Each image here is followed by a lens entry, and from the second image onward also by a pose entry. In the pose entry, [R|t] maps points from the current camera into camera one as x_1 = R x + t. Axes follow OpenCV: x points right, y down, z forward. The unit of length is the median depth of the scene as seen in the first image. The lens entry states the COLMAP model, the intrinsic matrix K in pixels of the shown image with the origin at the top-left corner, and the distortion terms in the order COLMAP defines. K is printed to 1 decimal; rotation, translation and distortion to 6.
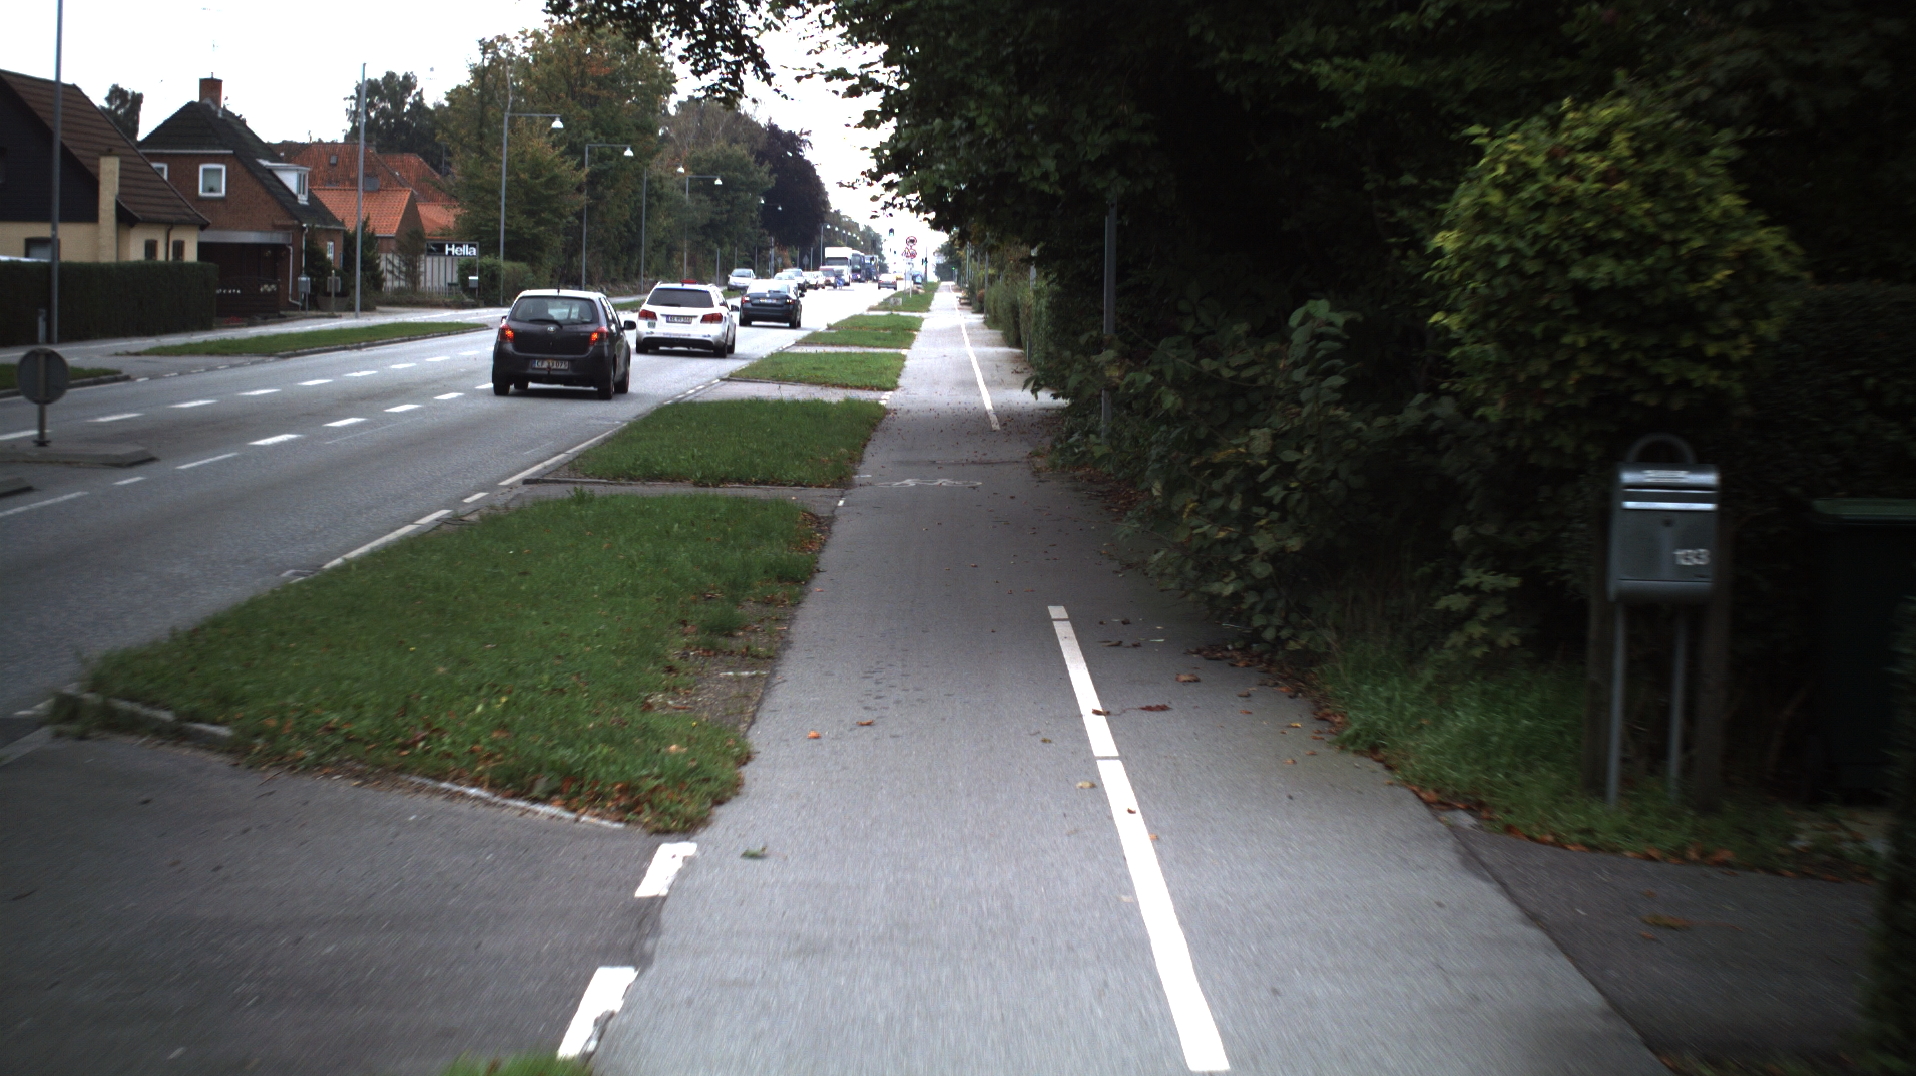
lens RADIAL K [[3039.6, 0, 958.0], [0, 3039.6, 538.0], [0, 0, 1]] dist [-0.191039, 0.053413]
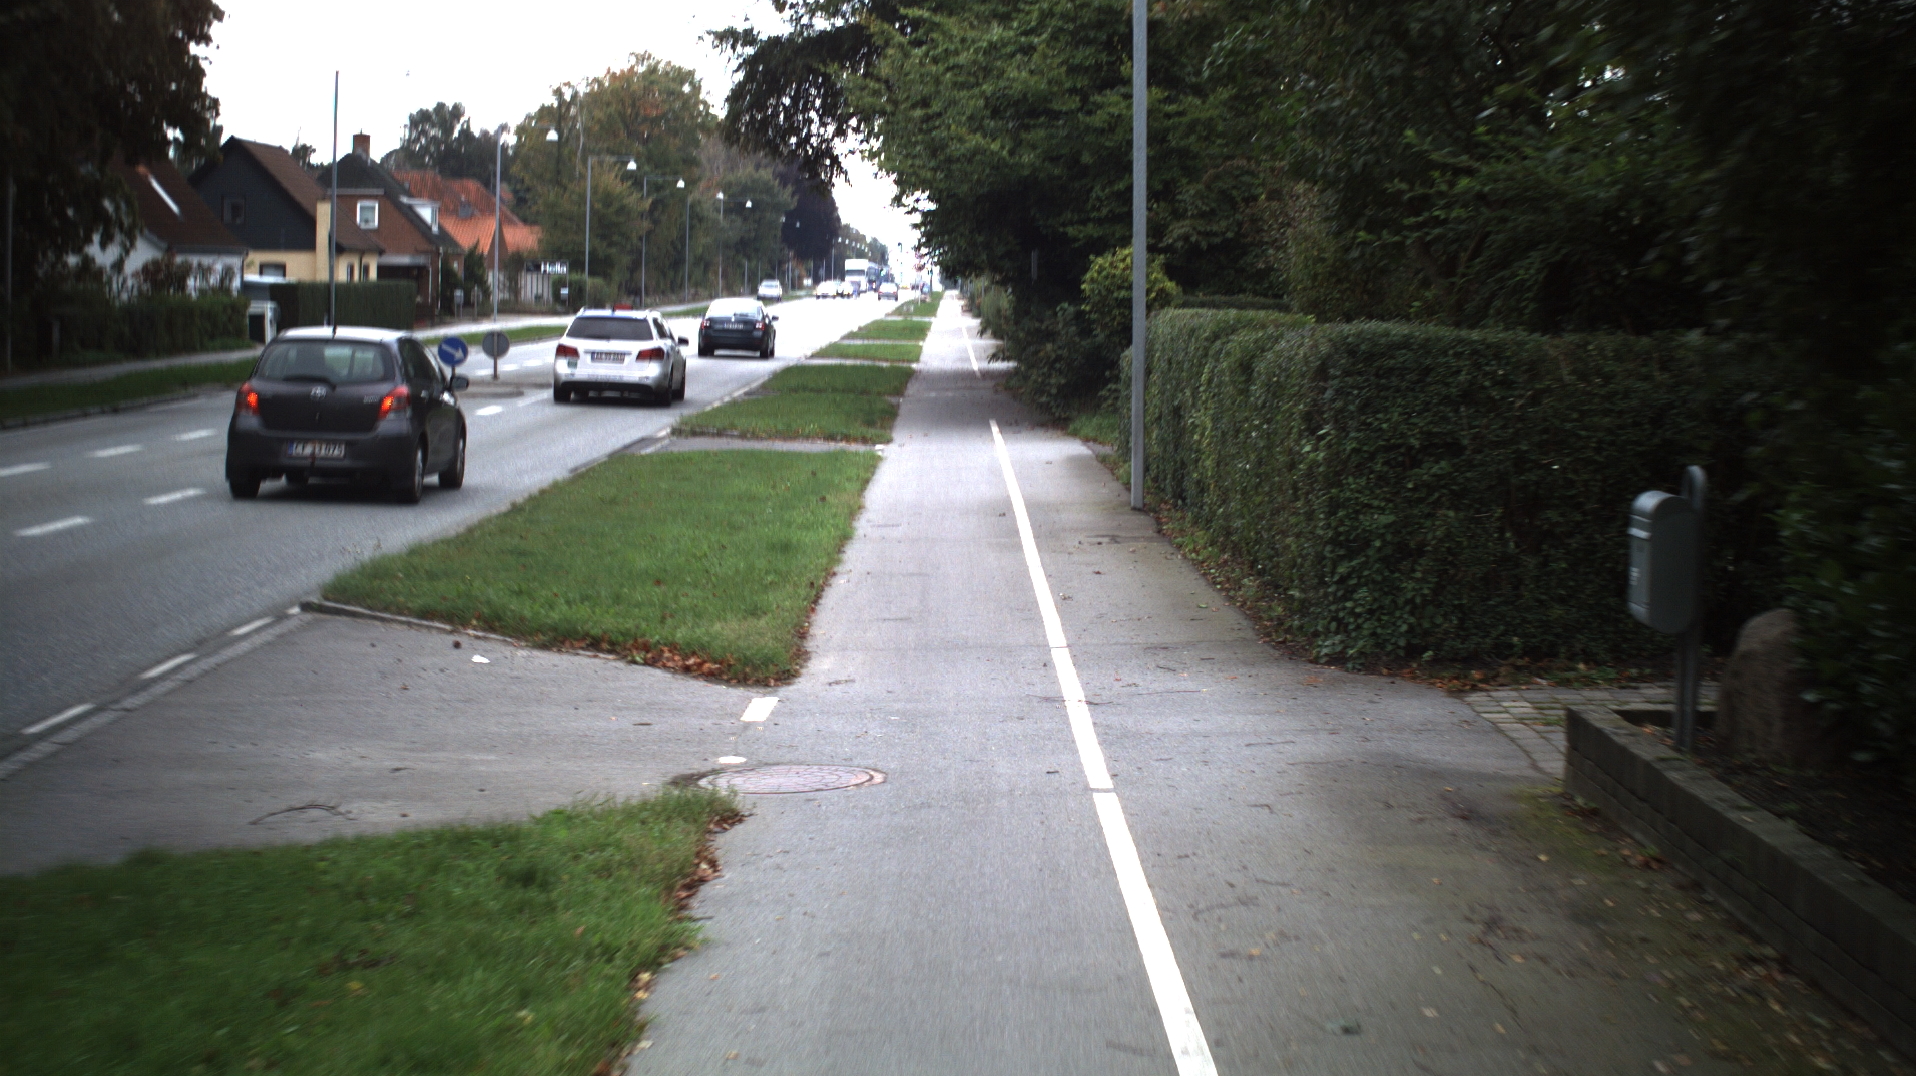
lens RADIAL K [[4384.9, 0, 958.0], [0, 4384.9, 538.0], [0, 0, 1]] dist [-0.337377, 0.505988]
pose [[0.999979, -0.006009, -0.002615, 0.005020], [0.005937, 0.999632, -0.026460, 0.095544], [0.002773, 0.026444, 0.999646, -1.185792]]
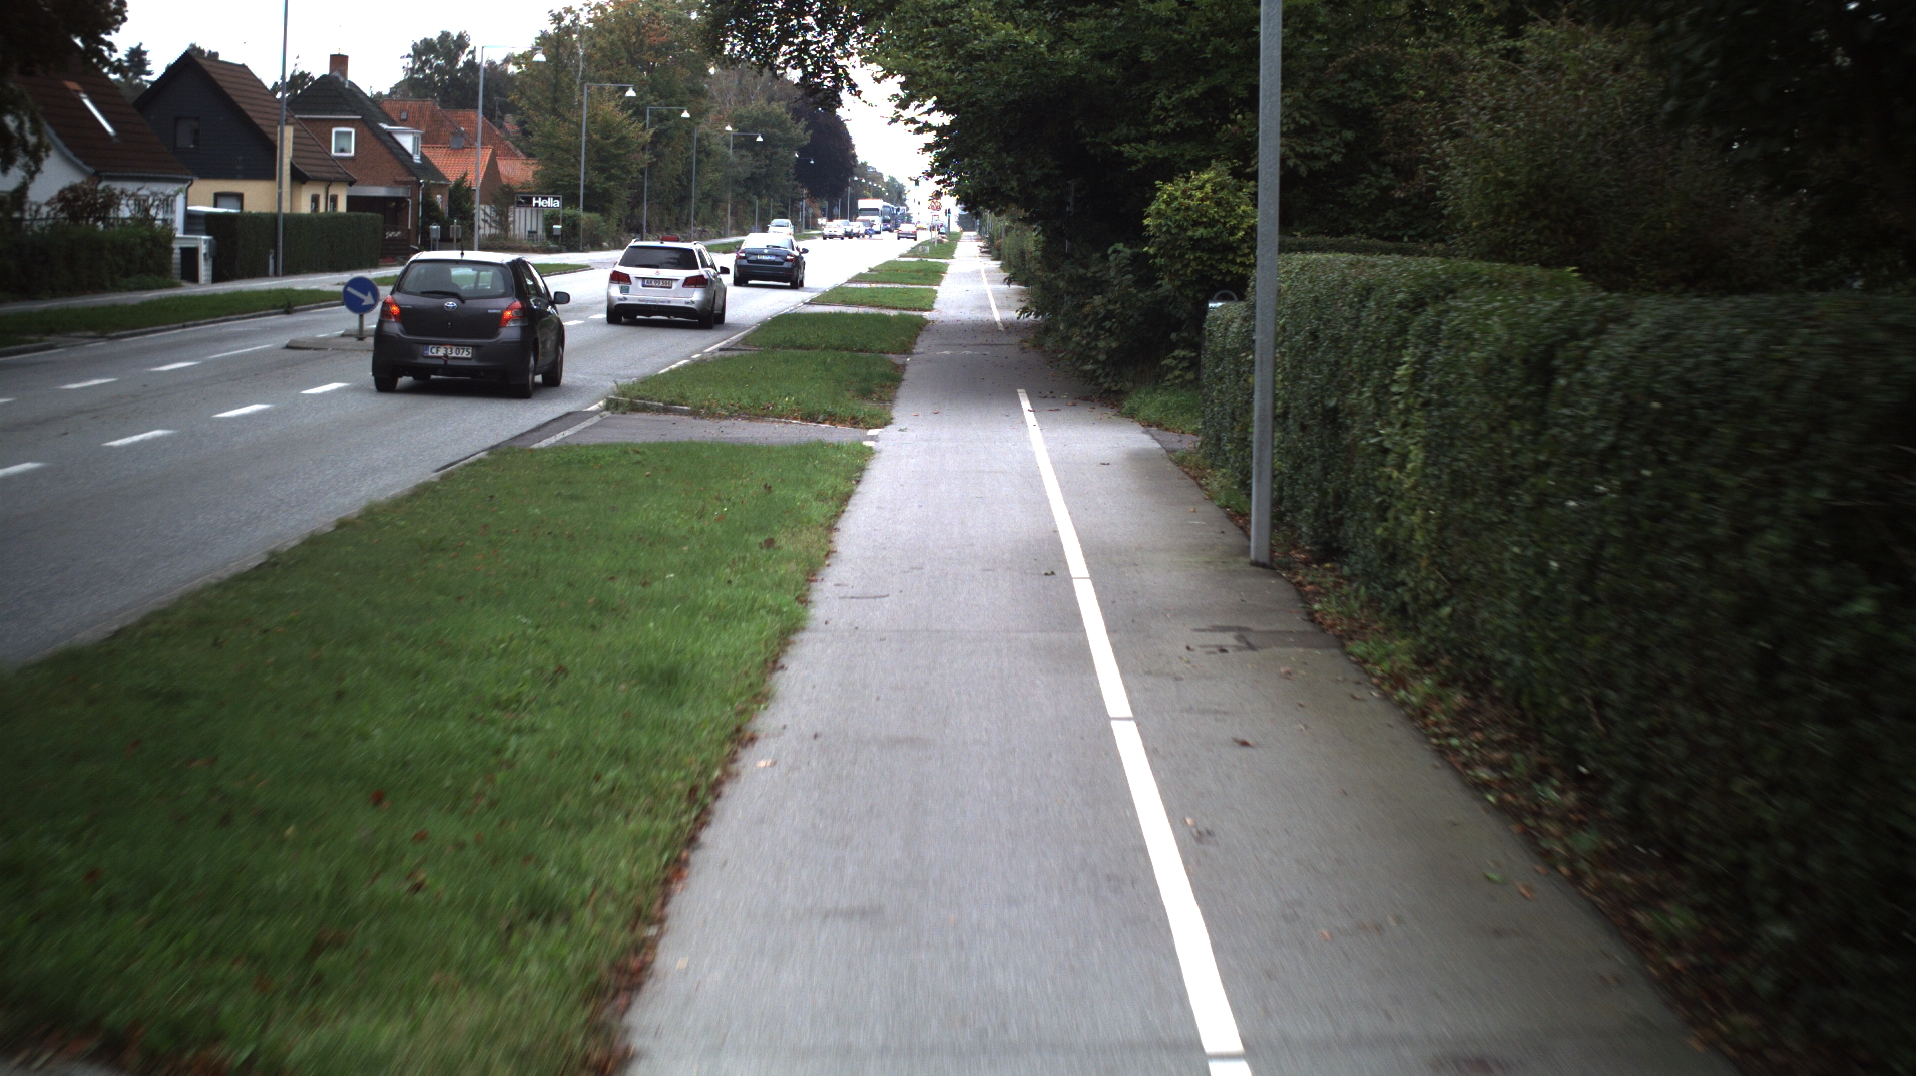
lens RADIAL K [[3815.7, 0, 959.9], [0, 3815.7, 607.3], [0, 0, 1]] dist [-0.262961, 0.385565]
pose [[0.999967, 0.006182, -0.005355, 0.002240], [-0.006103, 0.999875, 0.014606, 0.056729], [0.005444, -0.014572, 0.999879, -0.687479]]
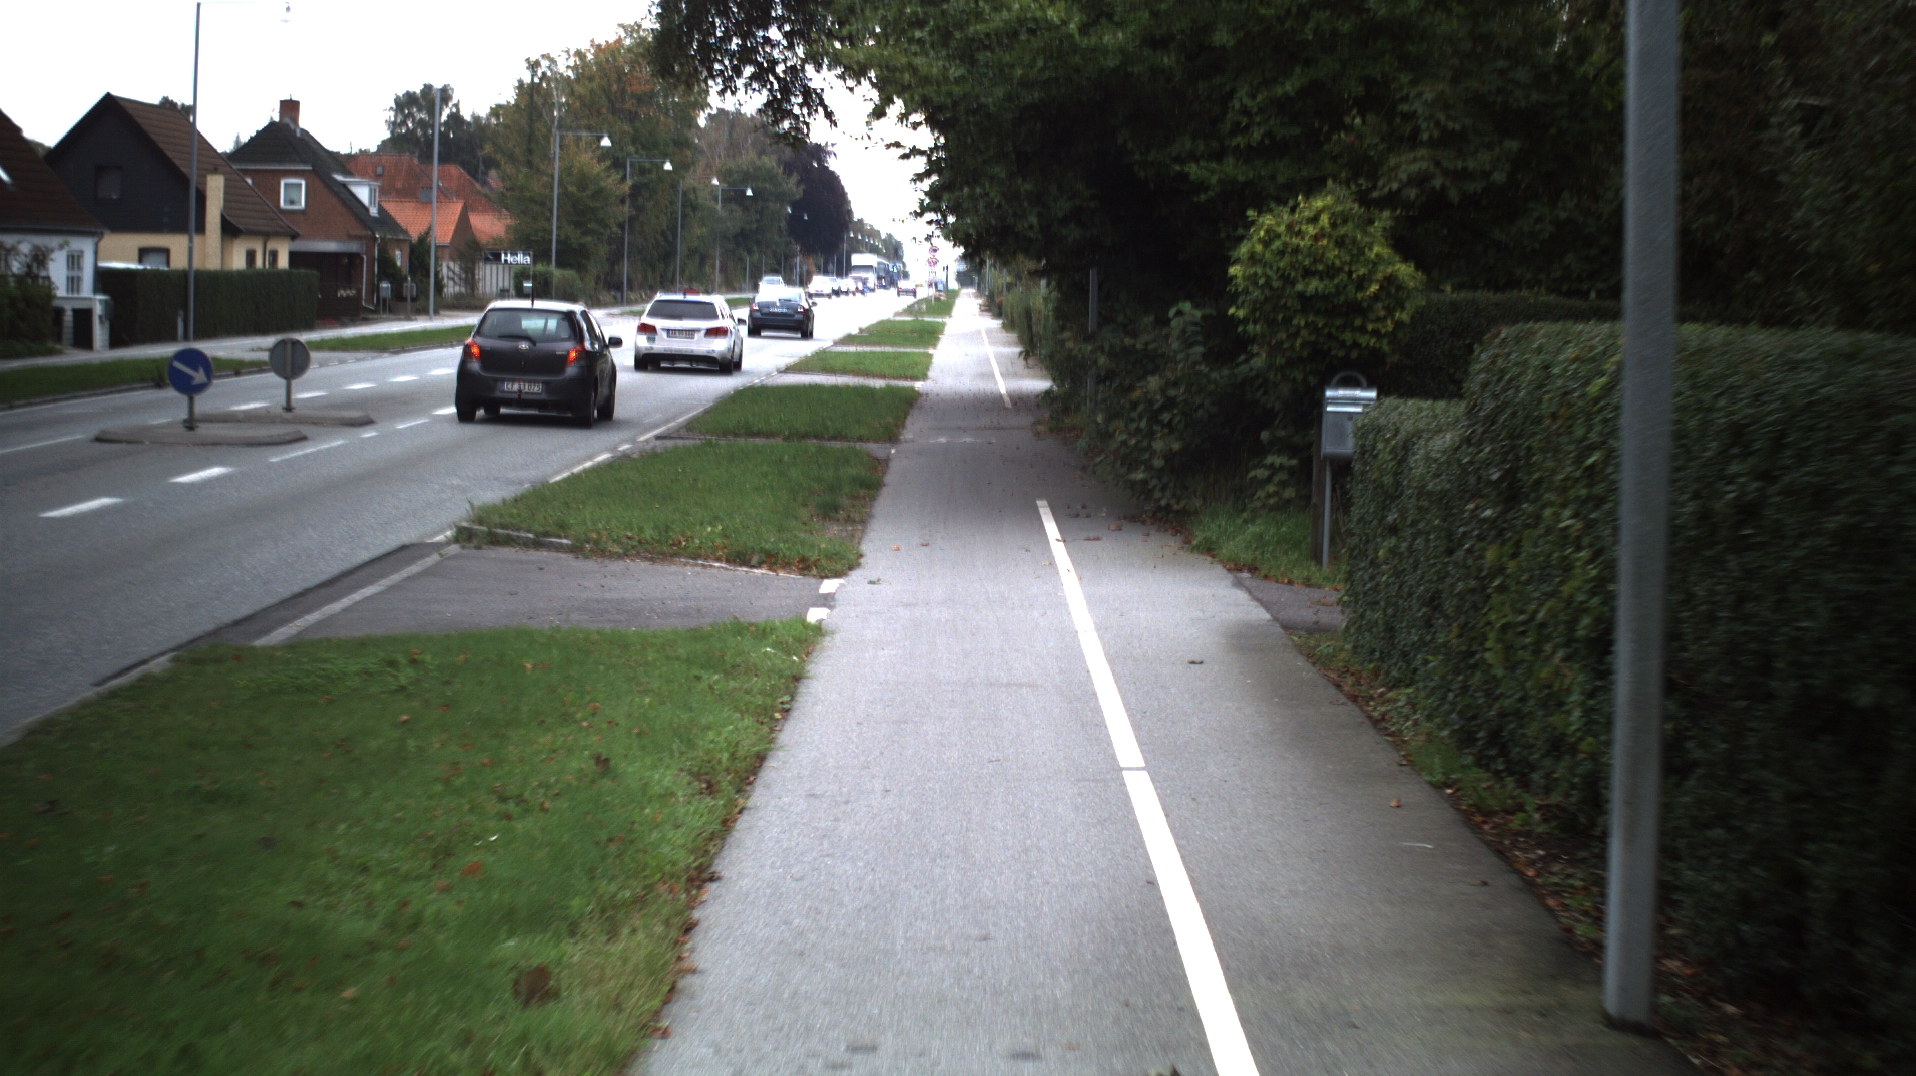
lens RADIAL K [[3382.9, 0, 958.0], [0, 3382.9, 538.0], [0, 0, 1]] dist [-0.210323, -0.069323]
pose [[0.999980, 0.002390, -0.005803, -0.000034], [-0.002450, 0.999944, -0.010265, 0.024992], [0.005778, 0.010279, 0.999930, -0.303753]]
